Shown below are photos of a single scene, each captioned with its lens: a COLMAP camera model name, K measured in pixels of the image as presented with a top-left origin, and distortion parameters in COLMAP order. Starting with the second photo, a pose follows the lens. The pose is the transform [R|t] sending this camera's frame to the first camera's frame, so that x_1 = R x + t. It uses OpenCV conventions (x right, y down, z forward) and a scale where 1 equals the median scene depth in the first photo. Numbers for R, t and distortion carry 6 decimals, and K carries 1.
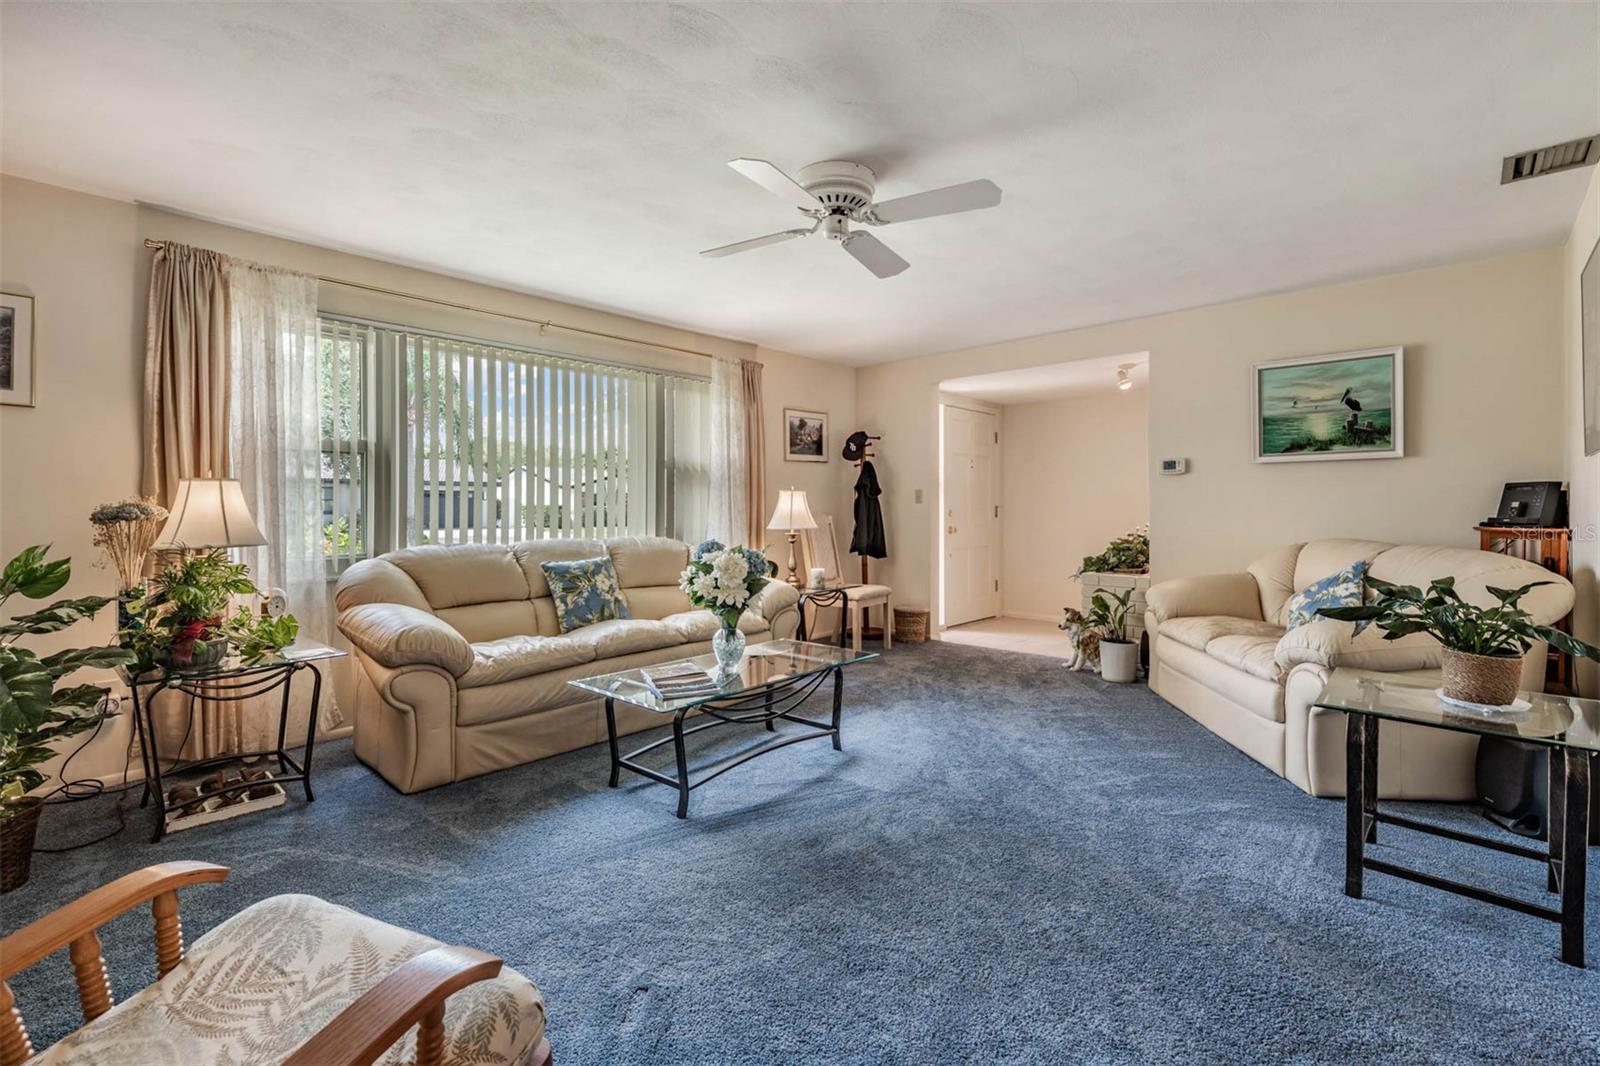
lens RADIAL K [[731.8, 0, 845.4], [0, 731.8, 511.2], [0, 0, 1]] dist [-0.002240, 0.000997]
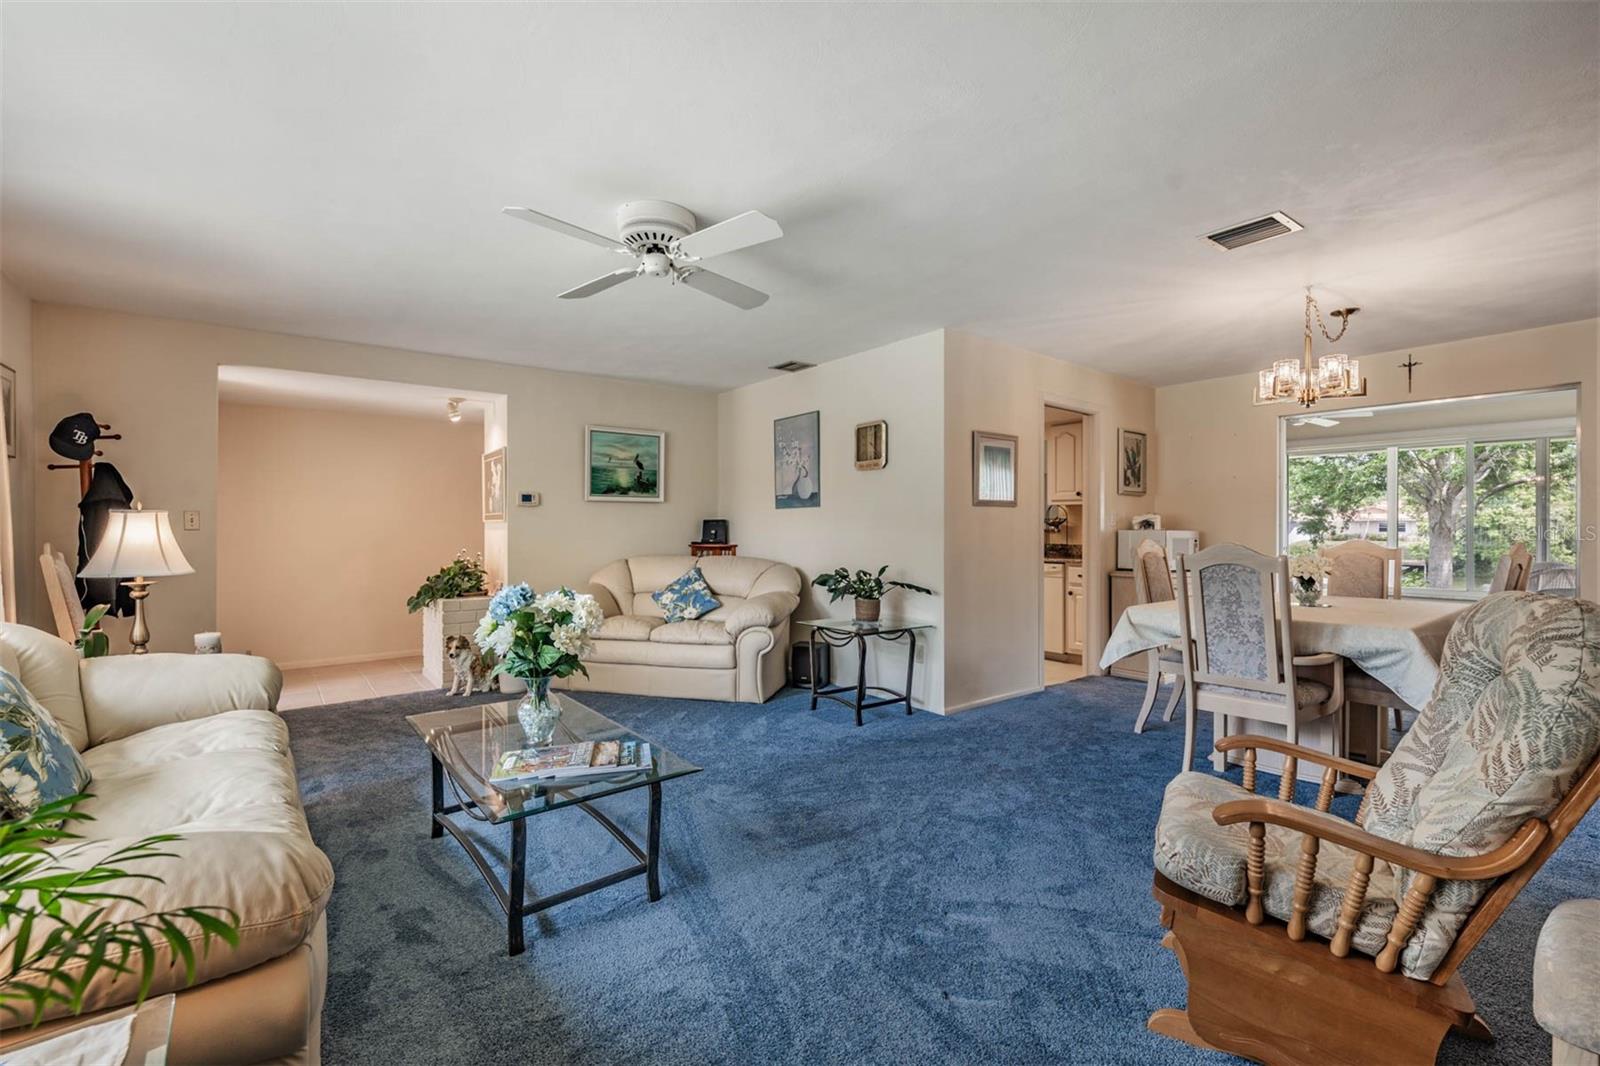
lens RADIAL K [[696.3, 0, 794.9], [0, 696.3, 533.4], [0, 0, 1]] dist [0.000237, 0.000137]
pose [[0.156247, -0.006128, 0.987699, -0.711435], [0.005749, 0.999969, 0.005295, -0.012696], [-0.987701, 0.004851, 0.156278, 0.498106]]
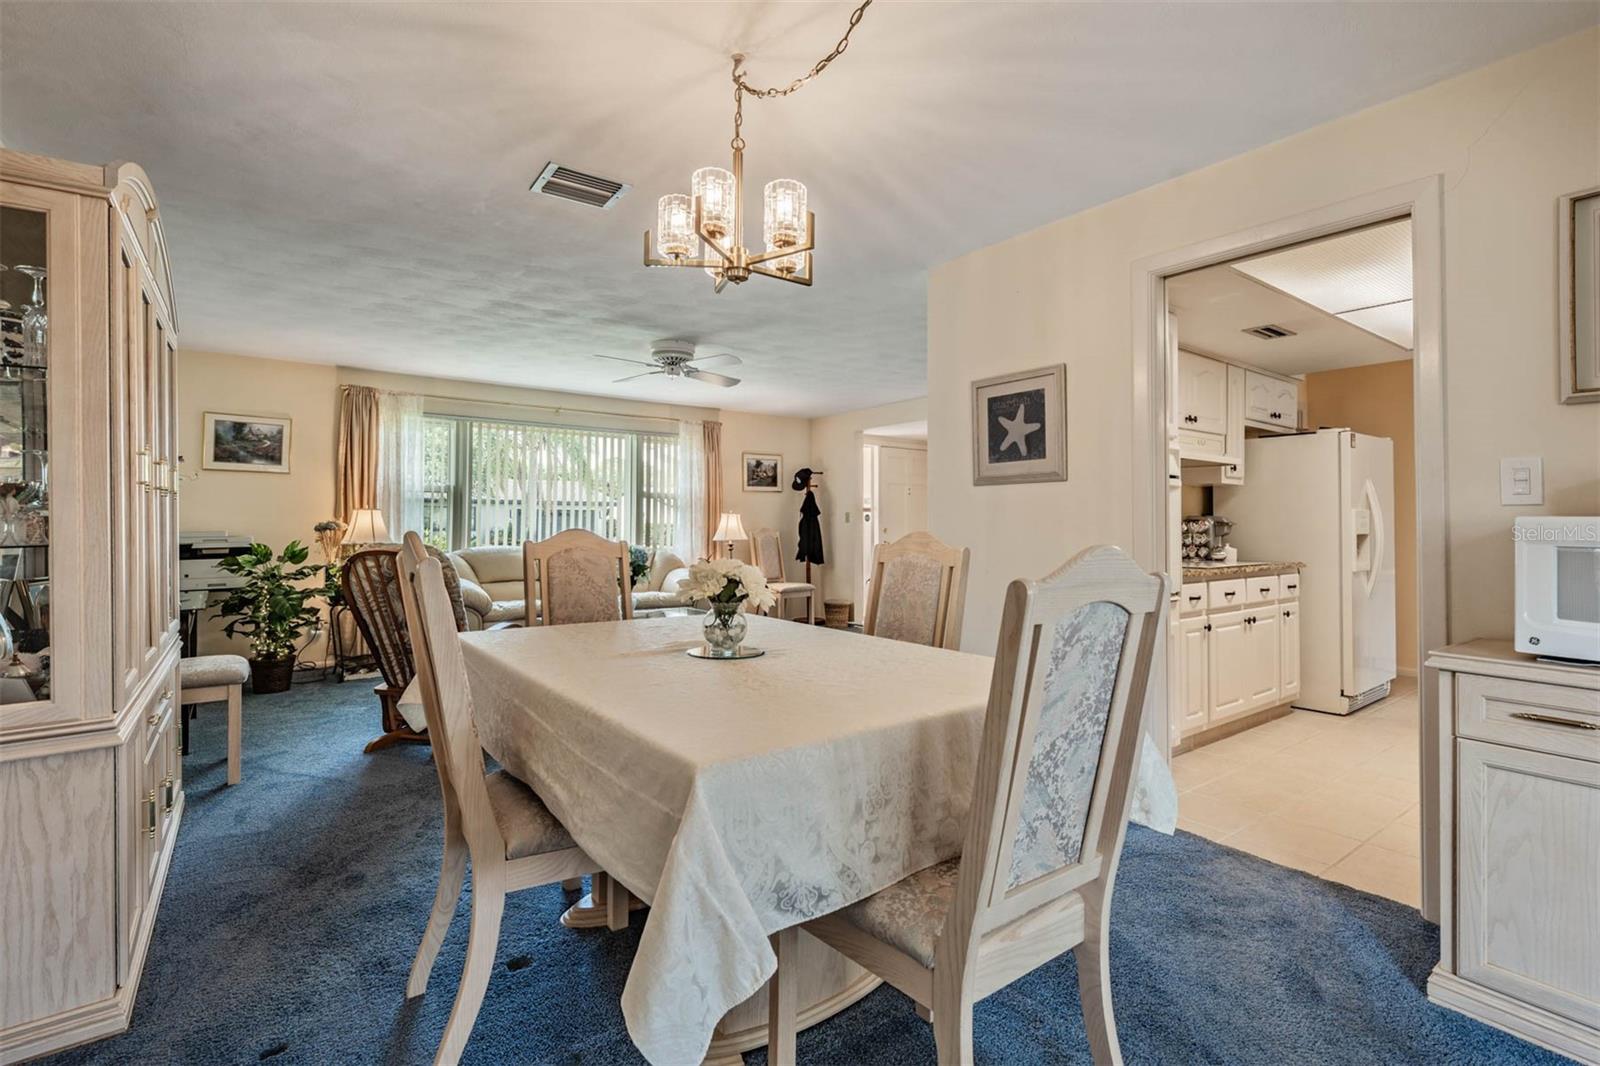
lens RADIAL K [[731.8, 0, 819.3], [0, 731.8, 513.1], [0, 0, 1]] dist [-0.002240, 0.000997]
pose [[0.985062, 0.005027, -0.172130, 0.419004], [-0.008519, 0.999773, -0.019553, -0.003688], [0.171992, 0.020727, 0.984880, -0.455850]]
